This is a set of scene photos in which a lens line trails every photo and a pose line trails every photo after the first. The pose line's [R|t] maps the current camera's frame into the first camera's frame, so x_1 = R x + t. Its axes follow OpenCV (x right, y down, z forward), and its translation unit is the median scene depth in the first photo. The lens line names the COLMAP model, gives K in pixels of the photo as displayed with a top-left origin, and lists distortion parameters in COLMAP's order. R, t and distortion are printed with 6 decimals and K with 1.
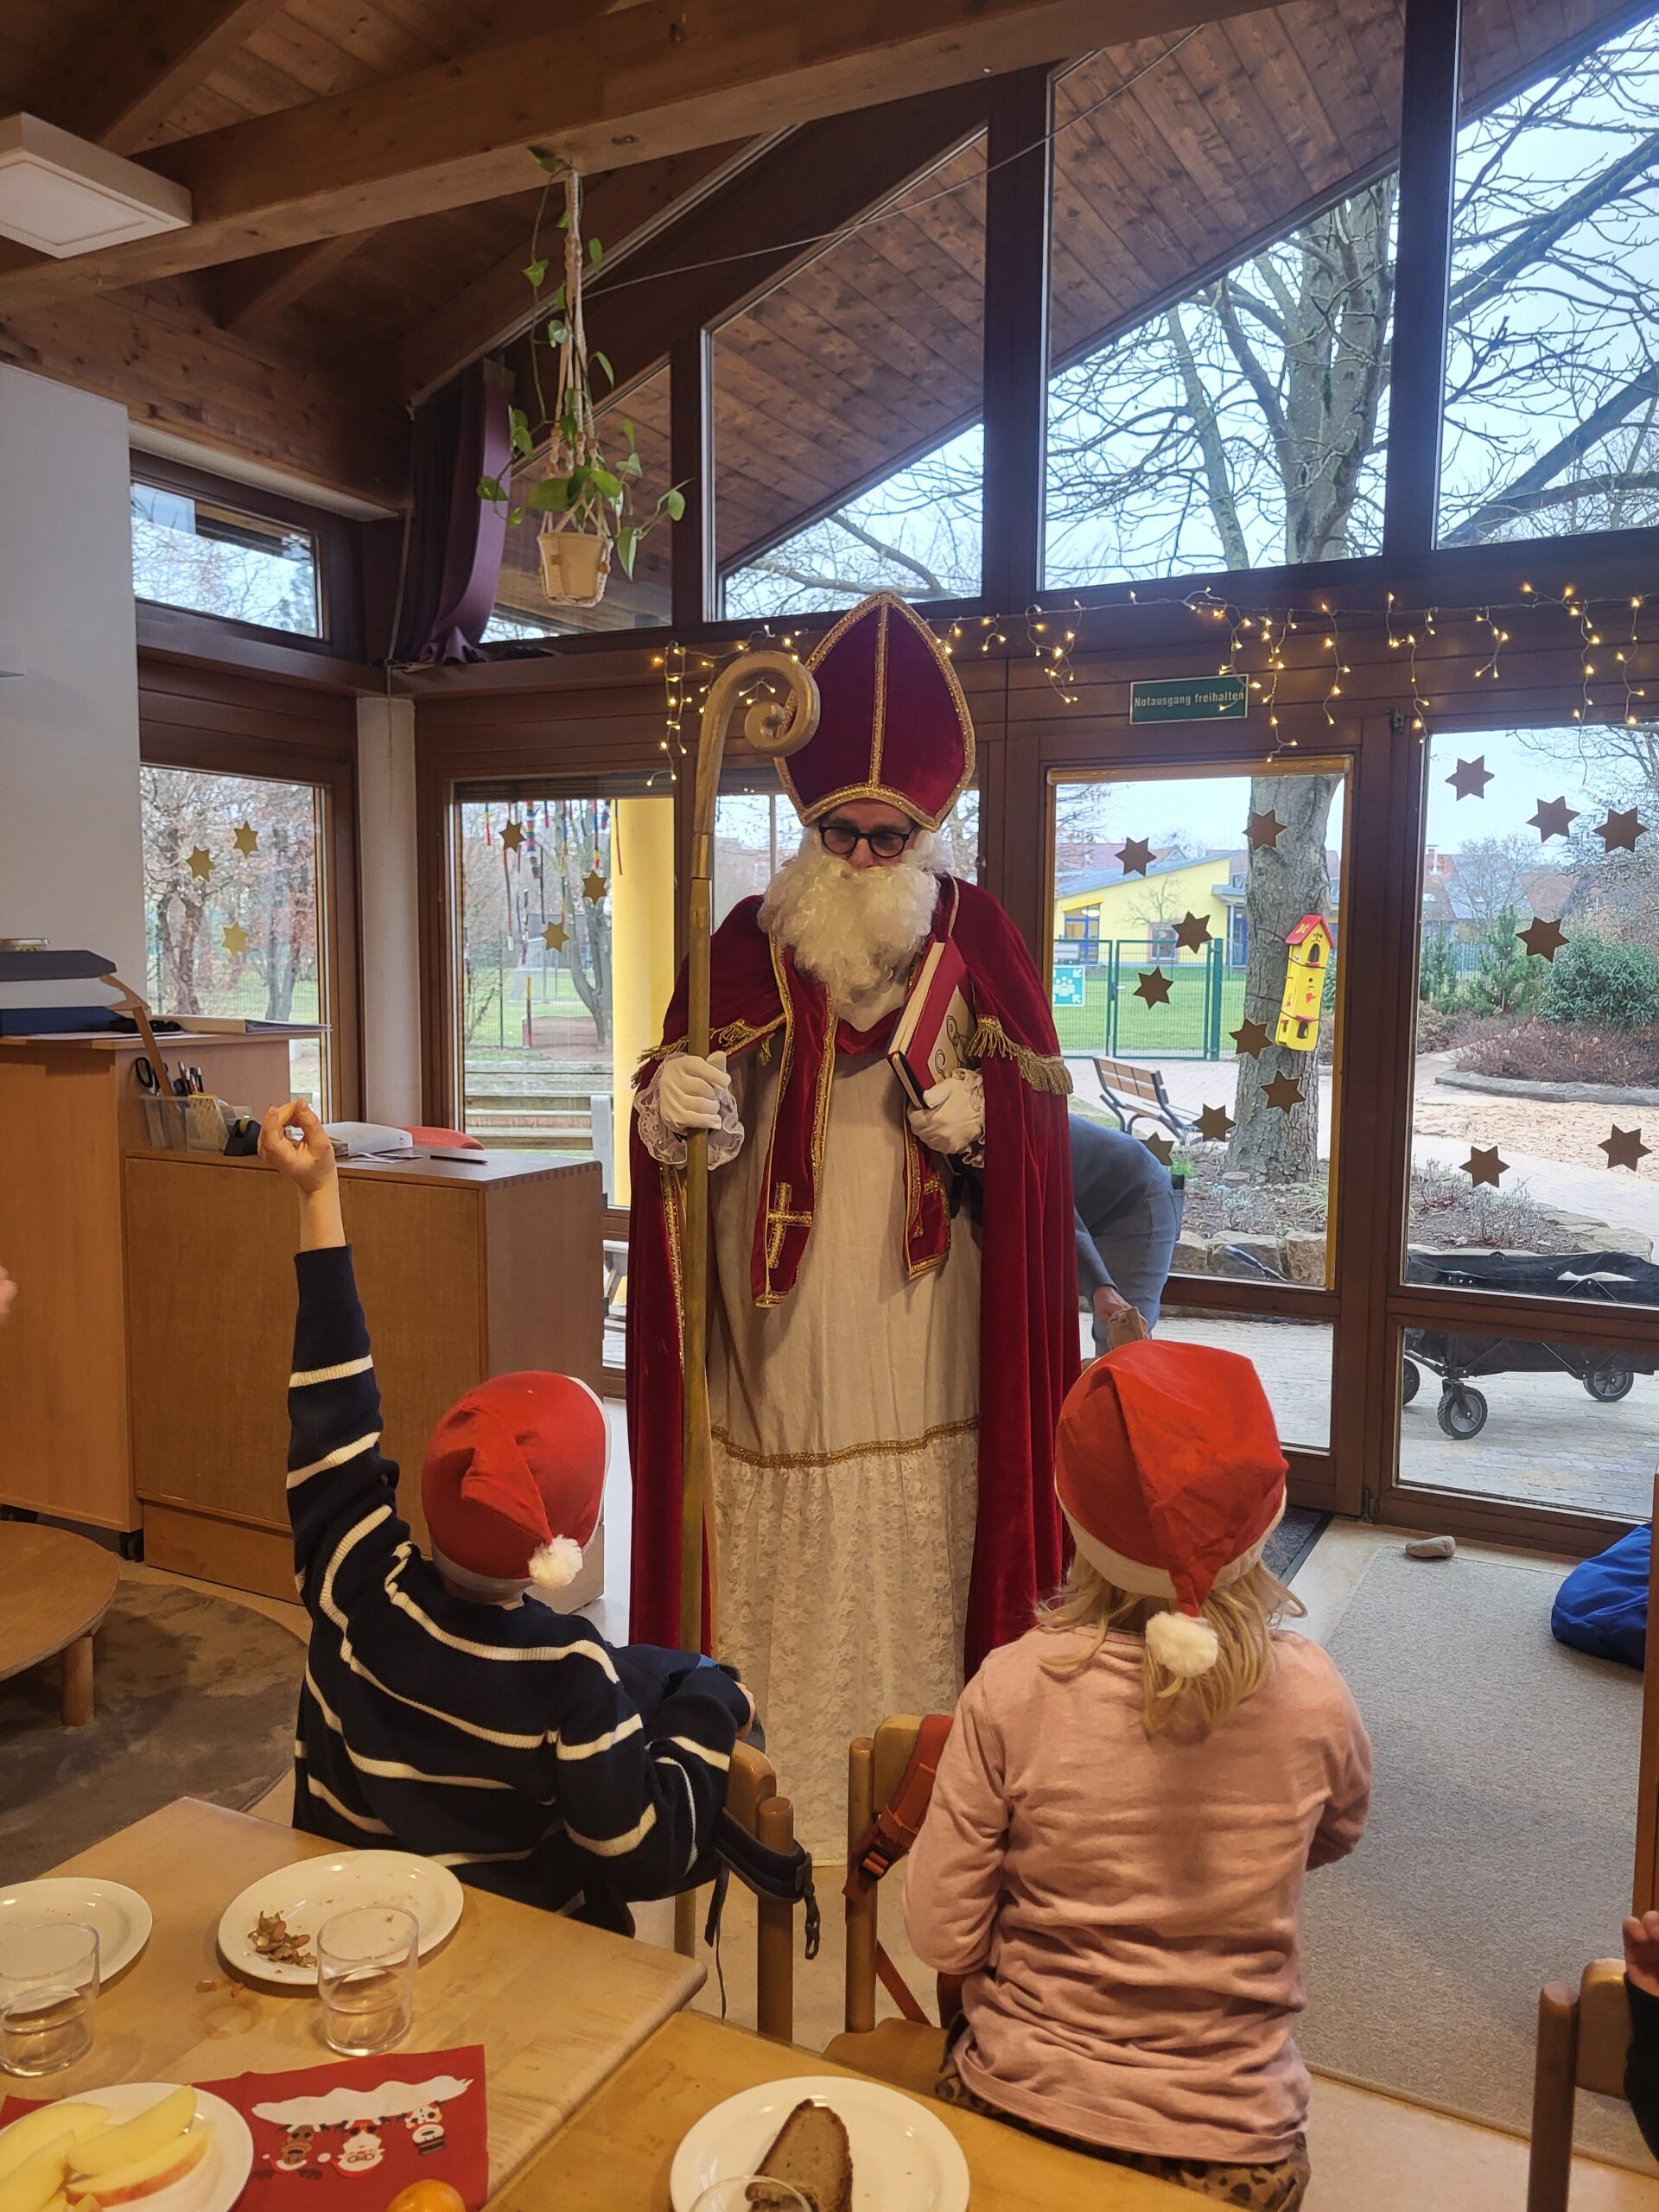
lens RADIAL K [[1702.6, 0, 826.4], [0, 1702.6, 1109.9], [0, 0, 1]] dist [0.023554, -0.018993]
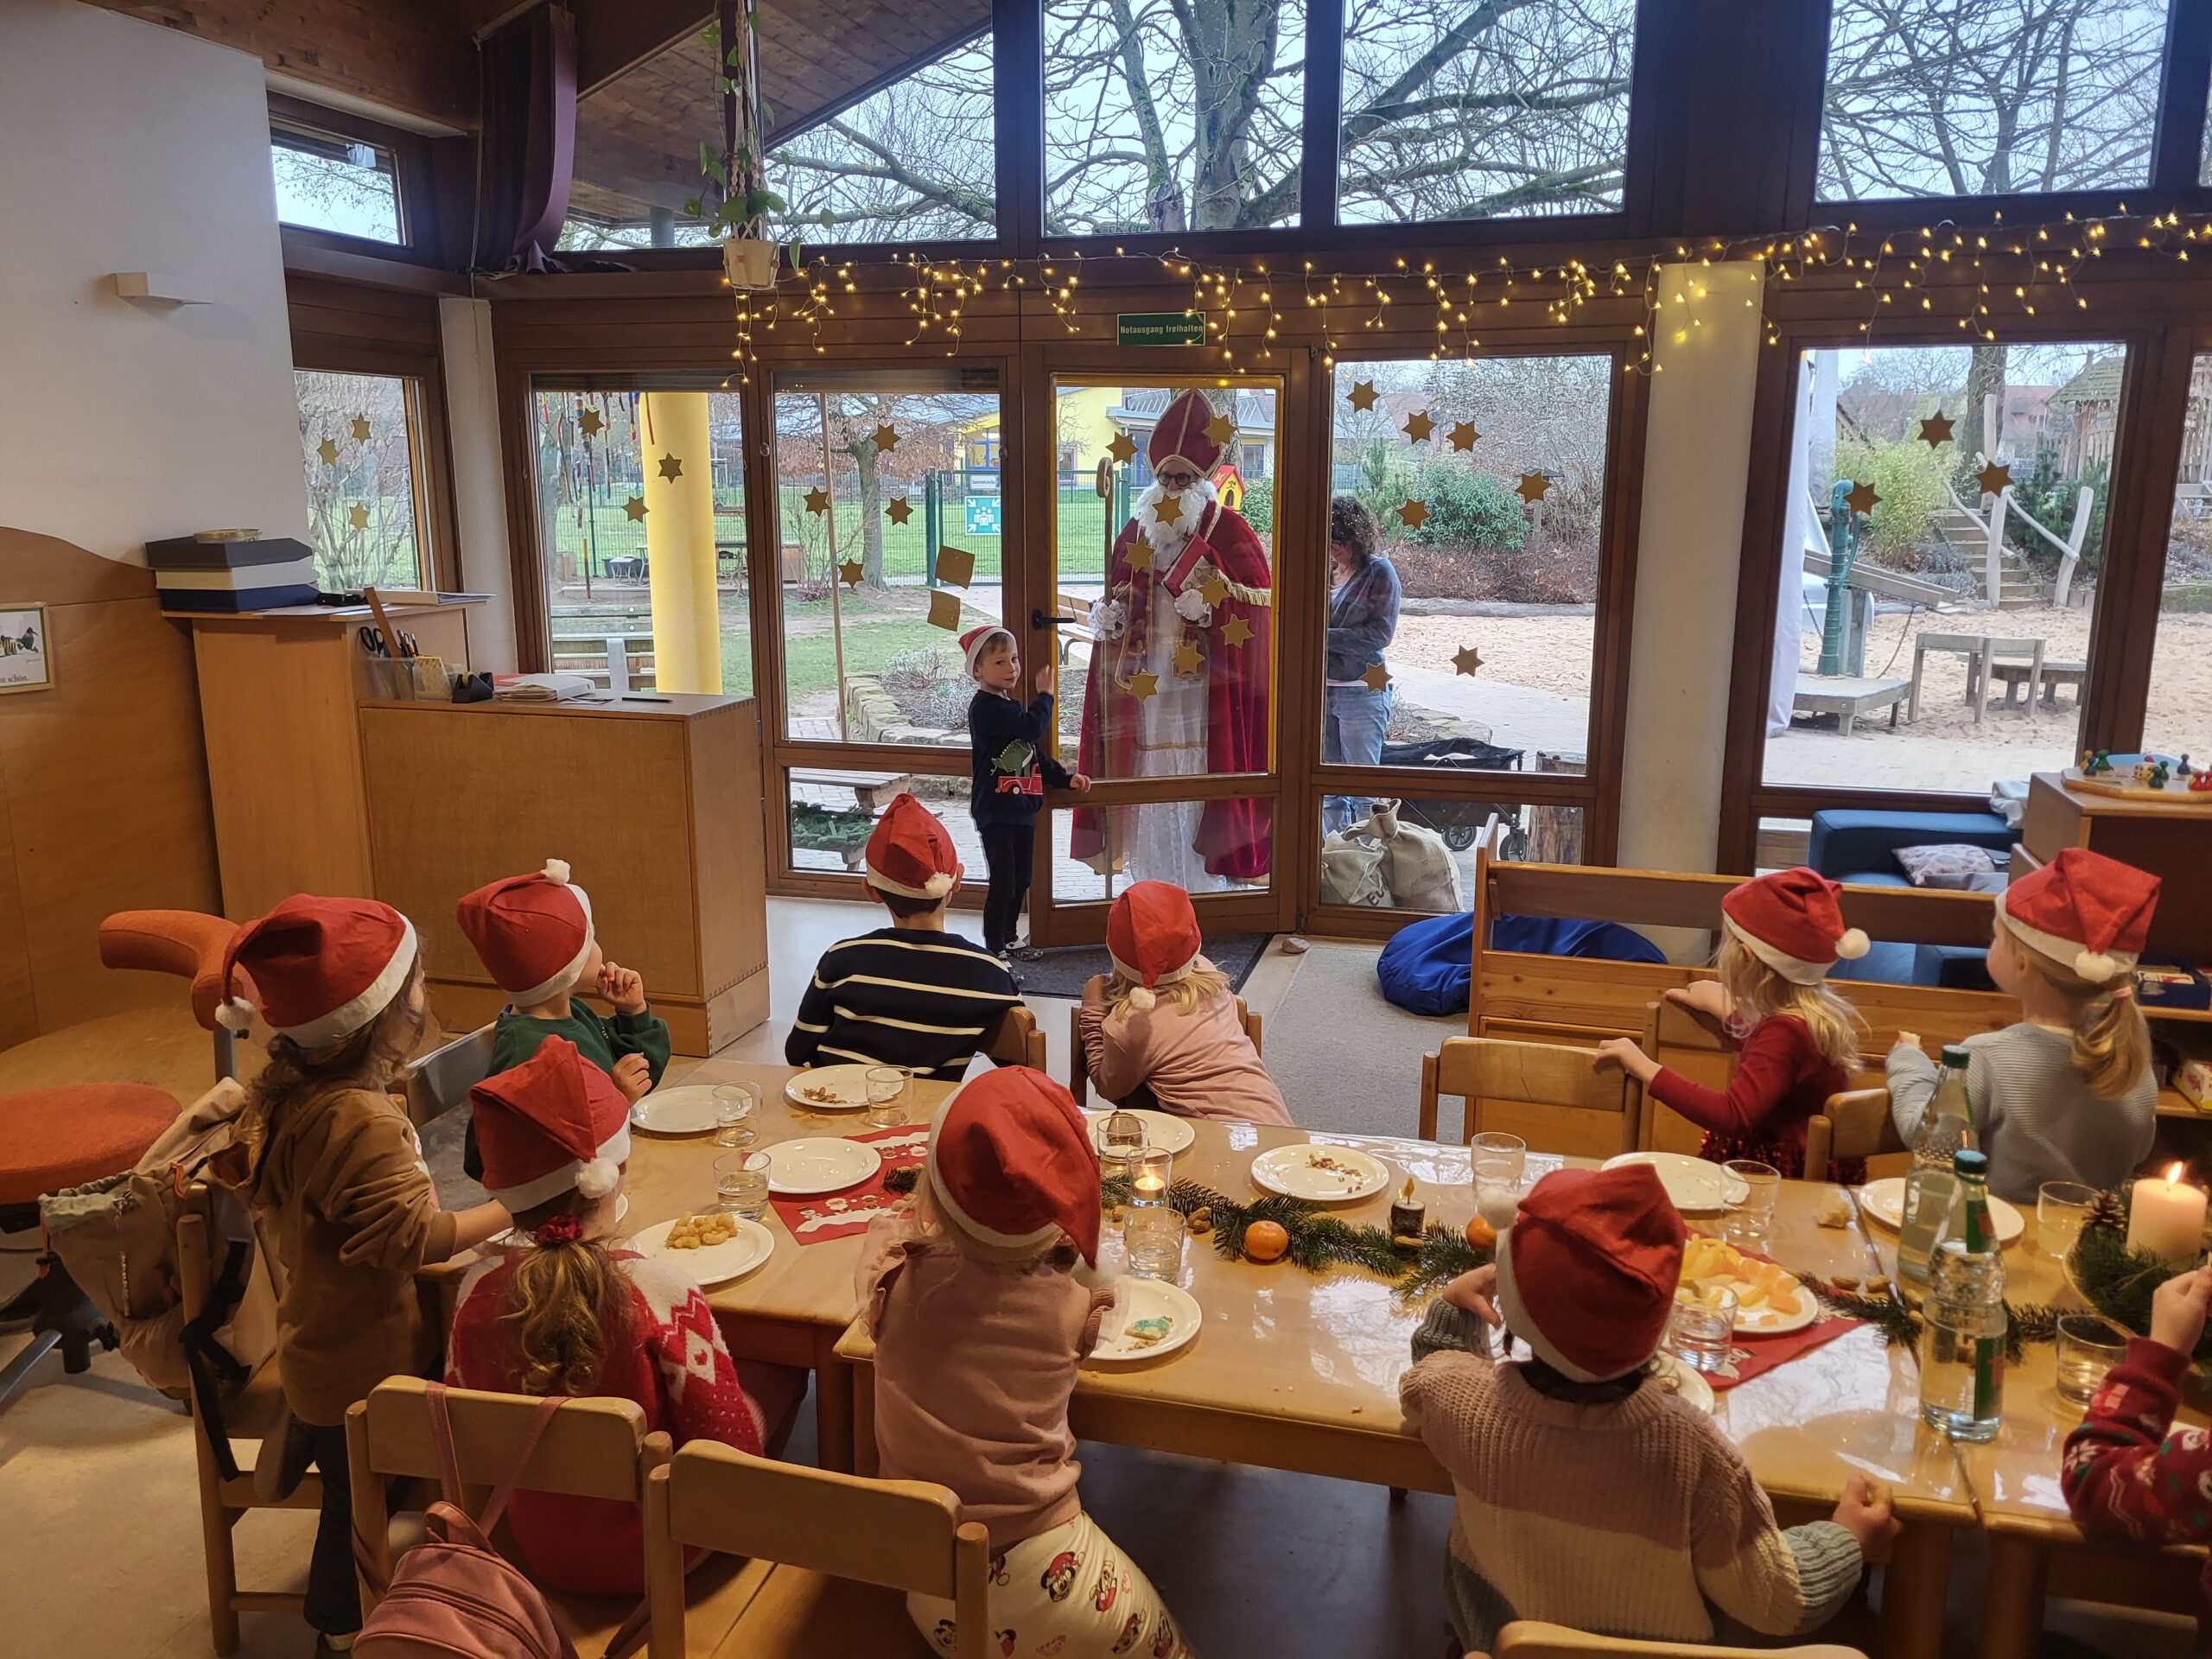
lens RADIAL K [[1702.6, 0, 1105.7], [0, 1702.6, 828.8], [0, 0, 1]] dist [0.023554, -0.018993]
pose [[0.974741, -0.054467, 0.216597, -0.112249], [0.029277, 0.992600, 0.117851, -0.011597], [-0.221413, -0.108533, 0.969122, -0.256527]]
